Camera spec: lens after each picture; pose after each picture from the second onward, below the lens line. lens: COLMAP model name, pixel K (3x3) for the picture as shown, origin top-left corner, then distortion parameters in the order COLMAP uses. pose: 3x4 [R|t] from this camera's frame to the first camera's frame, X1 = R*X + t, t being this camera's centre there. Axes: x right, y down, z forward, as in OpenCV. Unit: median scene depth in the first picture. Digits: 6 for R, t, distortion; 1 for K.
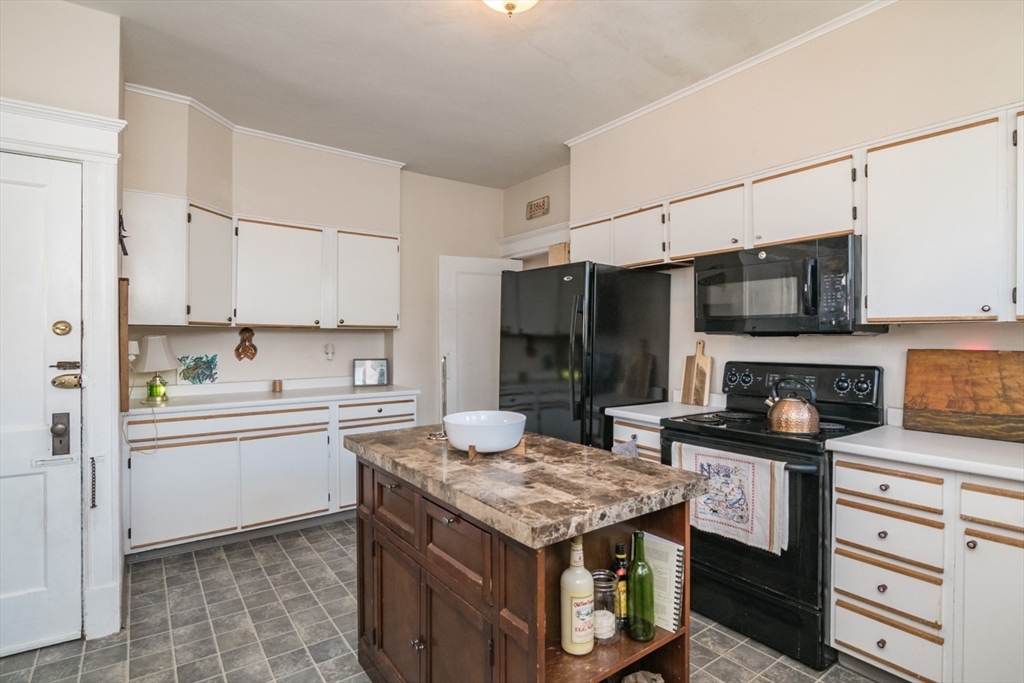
lens RADIAL K [[509.7, 0, 516.5], [0, 509.7, 342.0], [0, 0, 1]] dist [-0.012431, -0.000988]
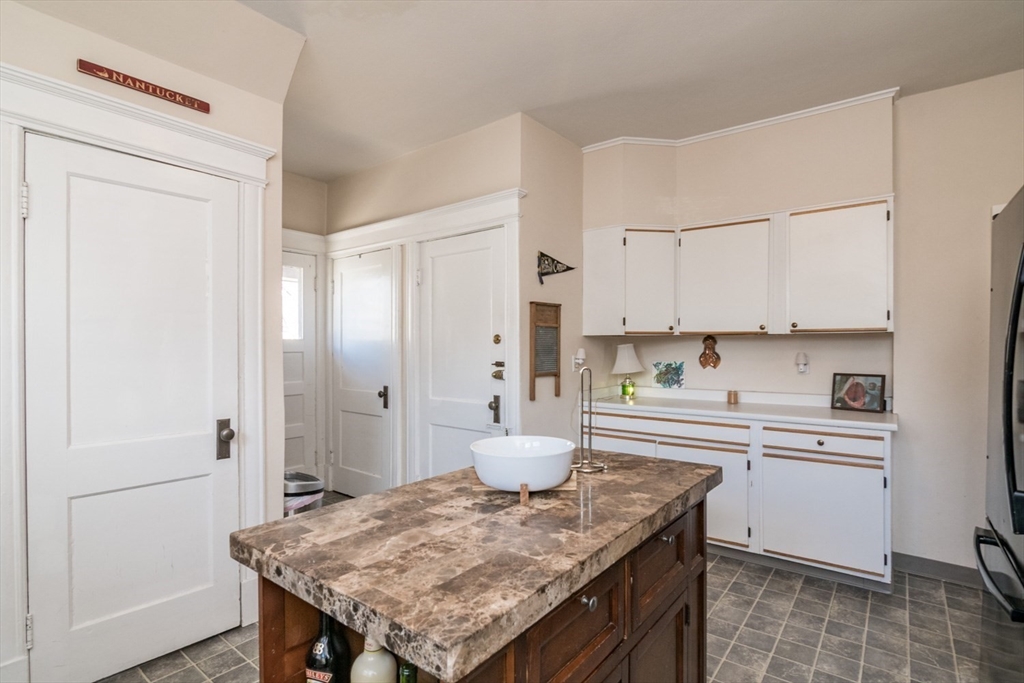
lens RADIAL K [[505.7, 0, 508.1], [0, 505.7, 350.3], [0, 0, 1]] dist [-0.014463, -0.000735]
pose [[0.256600, 0.006113, -0.966498, 0.372362], [-0.007581, 0.999962, 0.004312, -0.000847], [0.966488, 0.006221, 0.256636, 0.423358]]
